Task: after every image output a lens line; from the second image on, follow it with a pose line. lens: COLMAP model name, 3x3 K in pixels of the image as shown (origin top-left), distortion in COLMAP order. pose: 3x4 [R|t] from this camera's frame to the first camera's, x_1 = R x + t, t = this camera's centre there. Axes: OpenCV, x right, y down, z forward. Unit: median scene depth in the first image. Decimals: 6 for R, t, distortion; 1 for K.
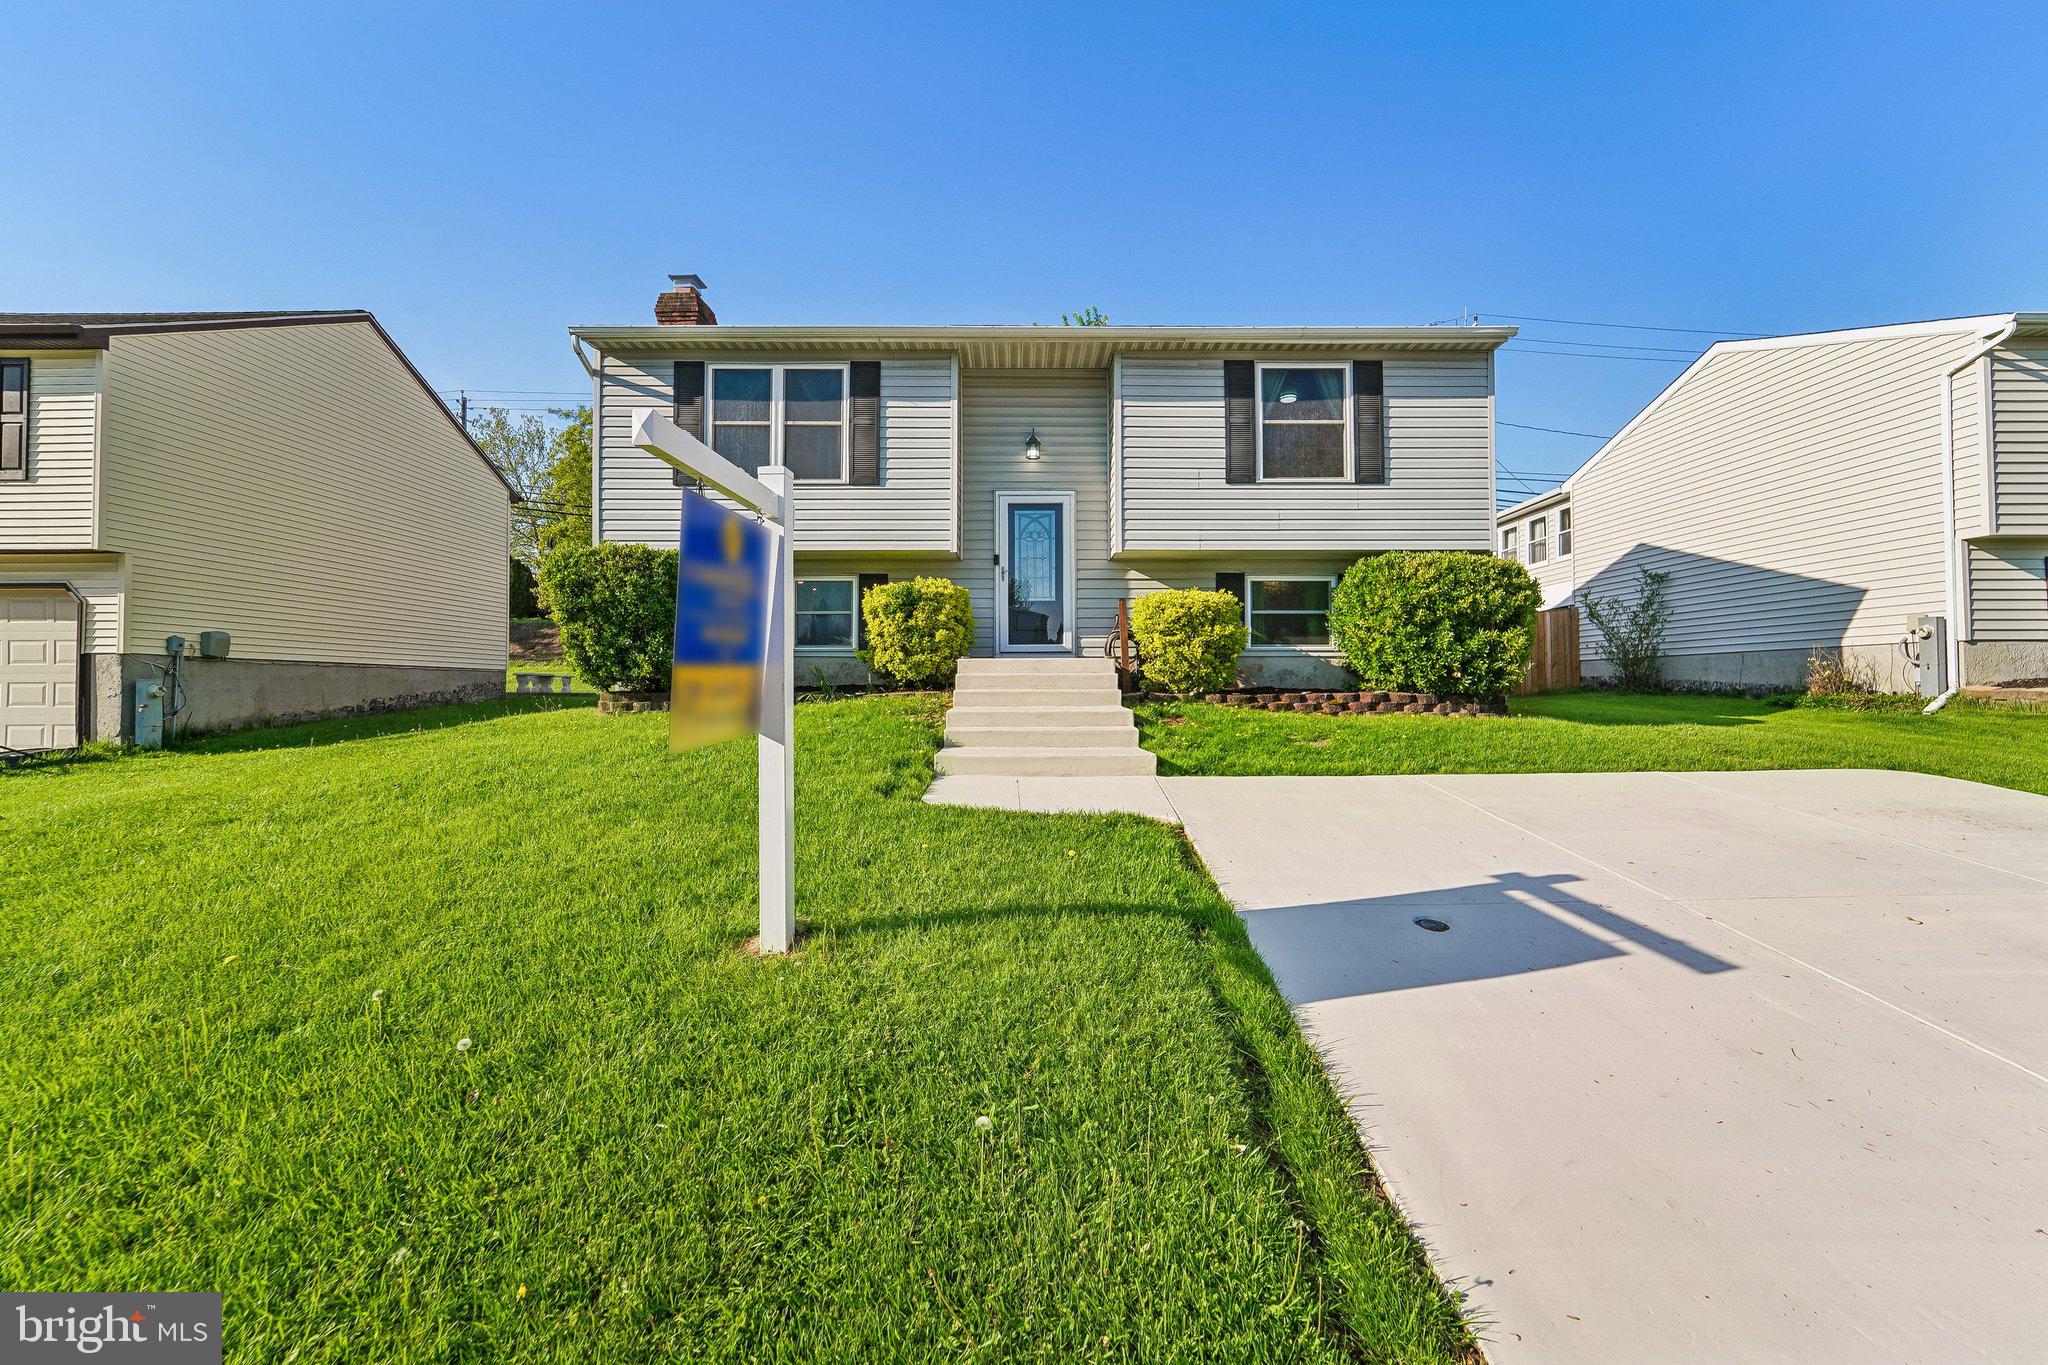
lens RADIAL K [[820.1, 0, 1024.0], [0, 820.1, 682.5], [0, 0, 1]] dist [-0.006335, -0.000103]
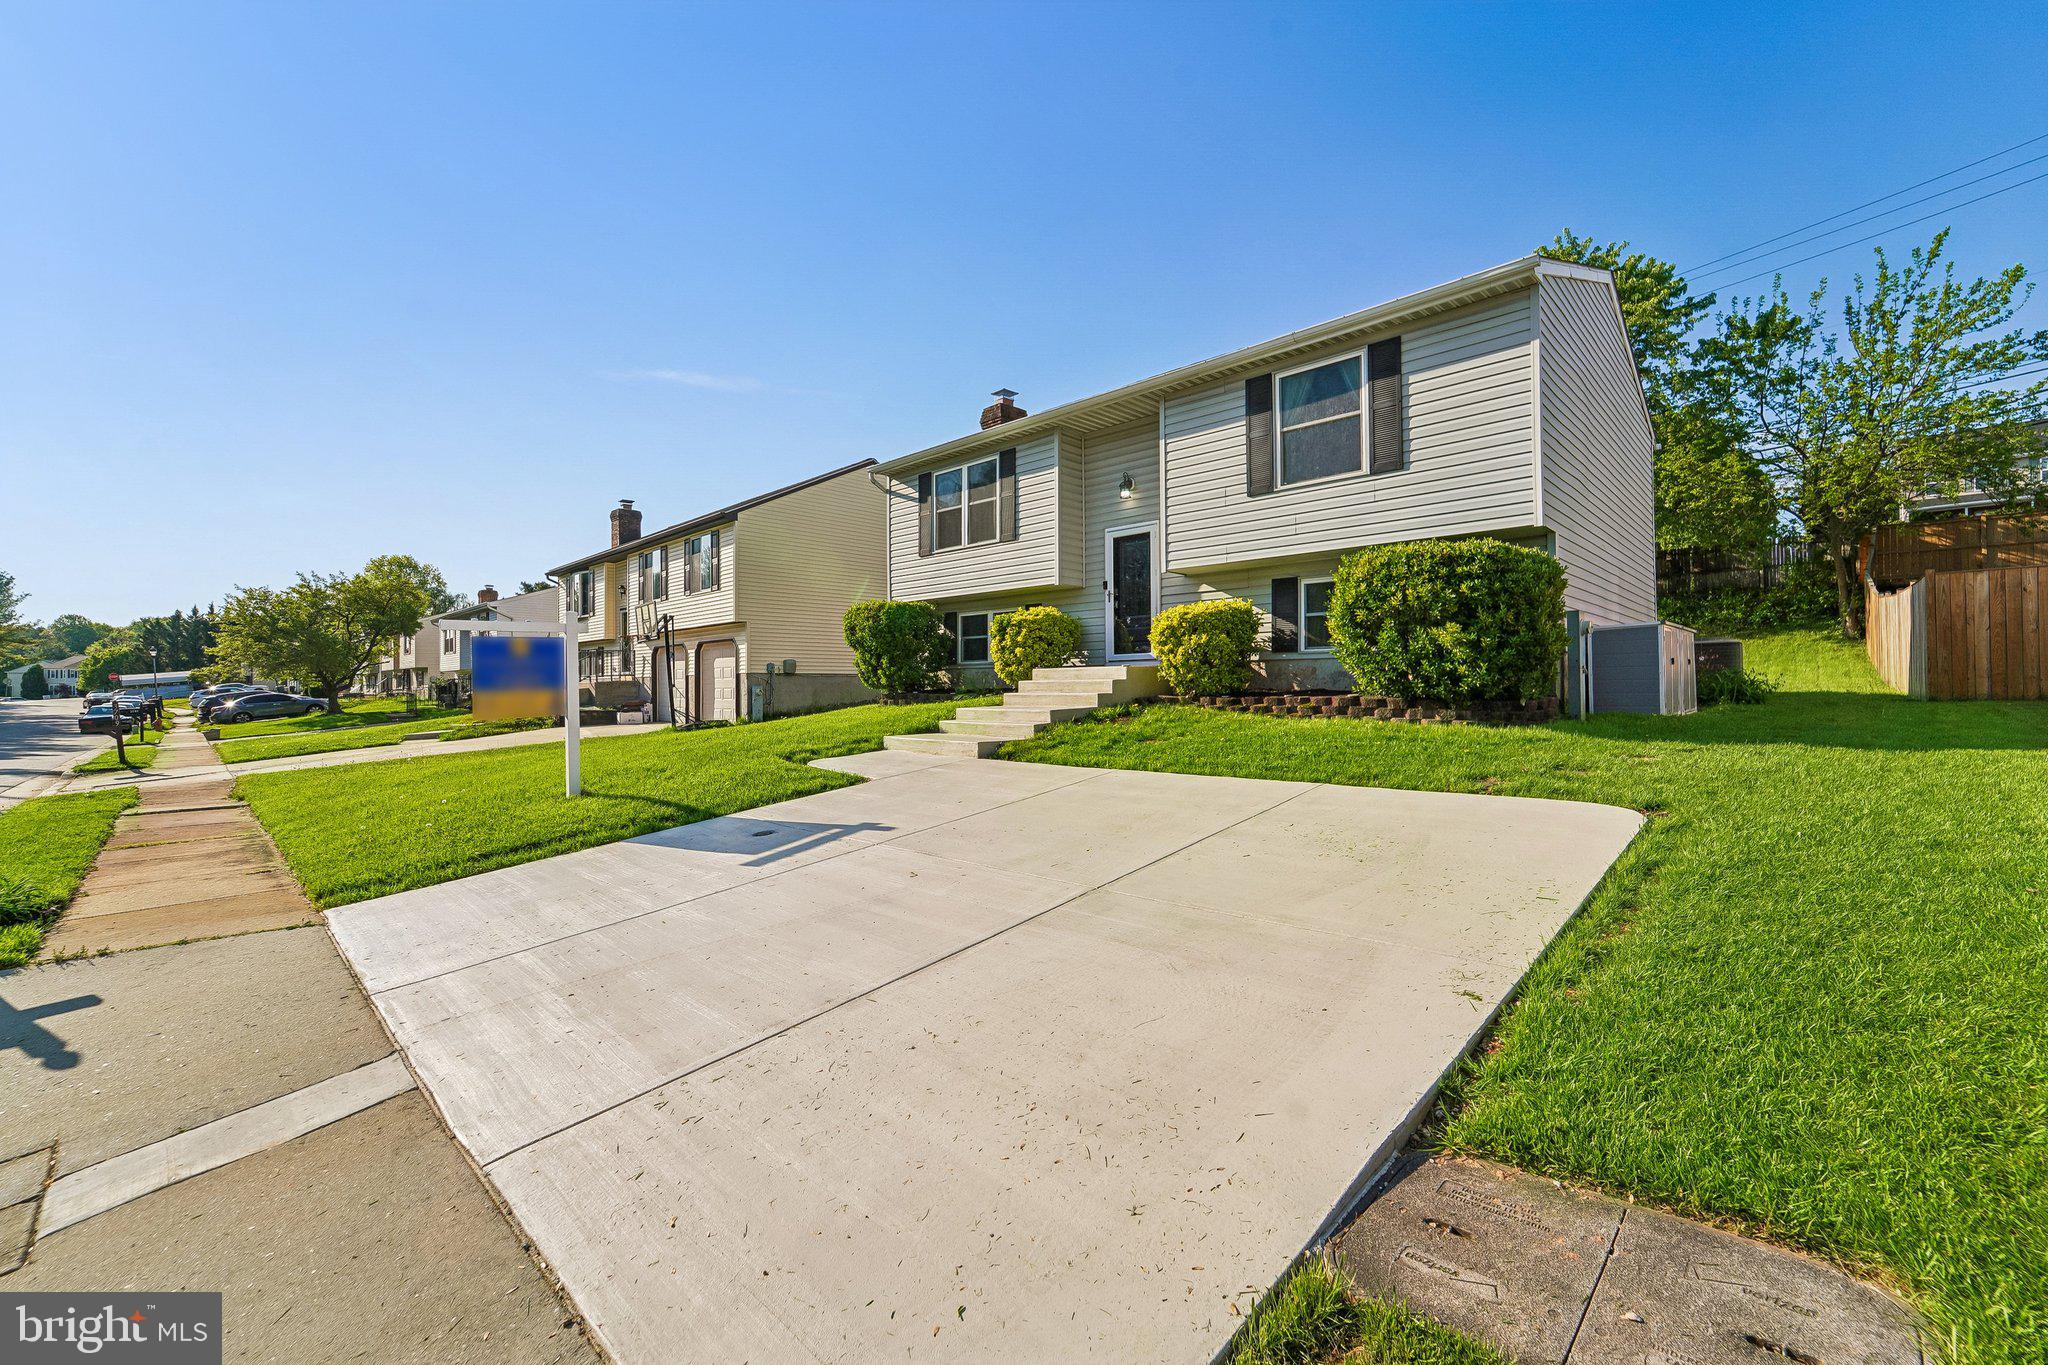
lens RADIAL K [[832.0, 0, 1024.0], [0, 832.0, 682.5], [0, 0, 1]] dist [-0.000967, -0.000371]
pose [[0.716116, -0.006893, -0.697947, 0.784445], [0.013293, 0.999905, 0.003765, -0.011939], [0.697854, -0.011974, 0.716140, 0.028549]]
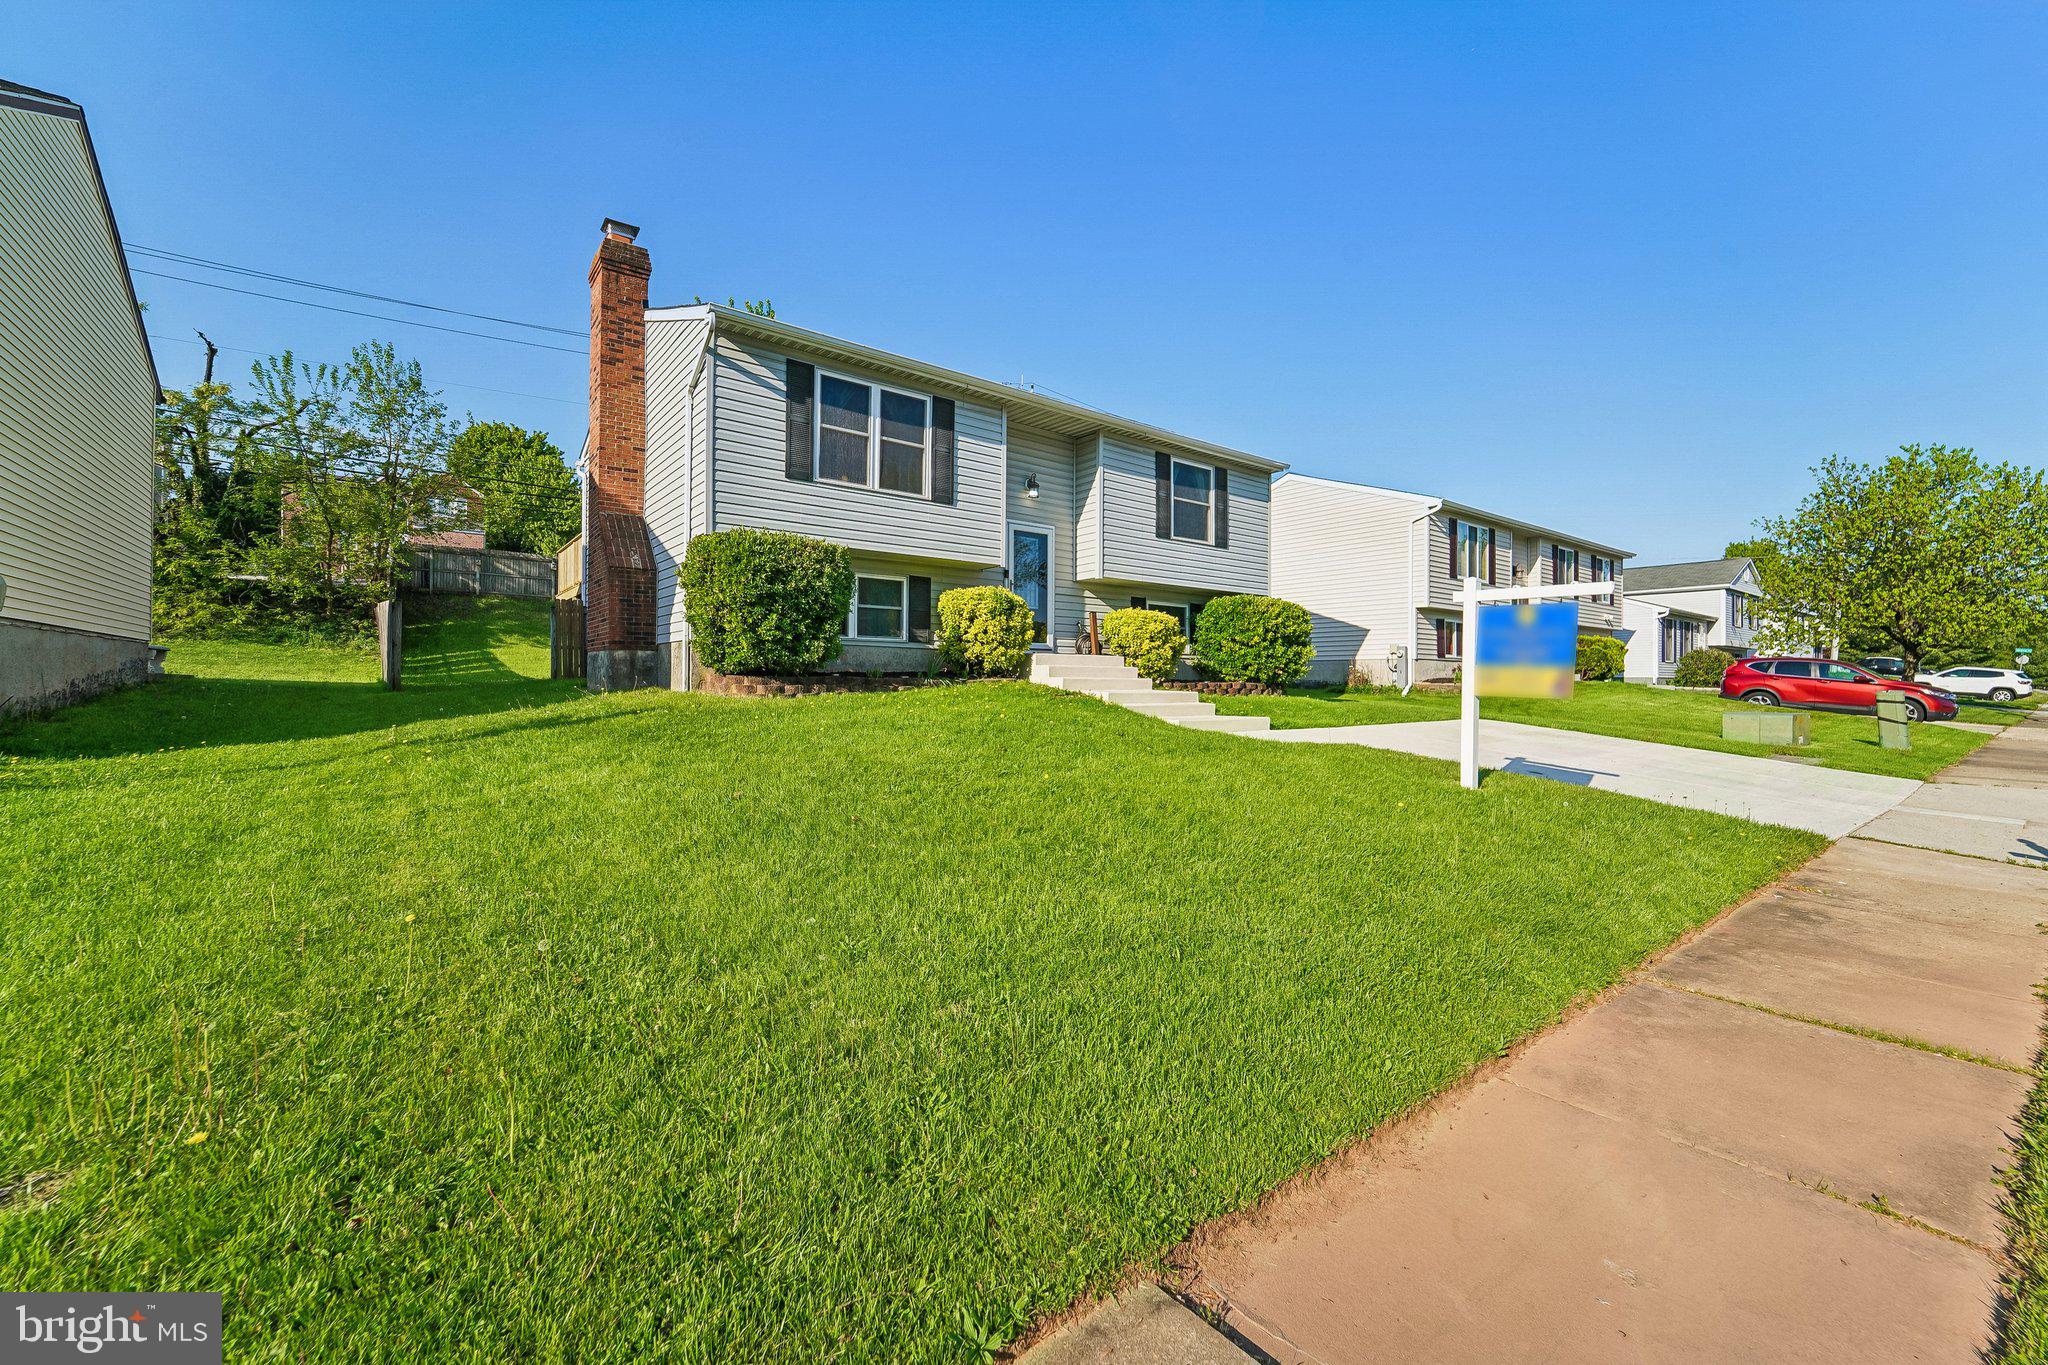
lens RADIAL K [[832.0, 0, 1024.0], [0, 832.0, 682.5], [0, 0, 1]] dist [-0.000967, -0.000371]
pose [[0.795277, 0.008776, 0.606183, -0.824191], [-0.014194, 0.999891, 0.004145, 0.011046], [-0.606080, -0.011901, 0.795315, -0.029071]]
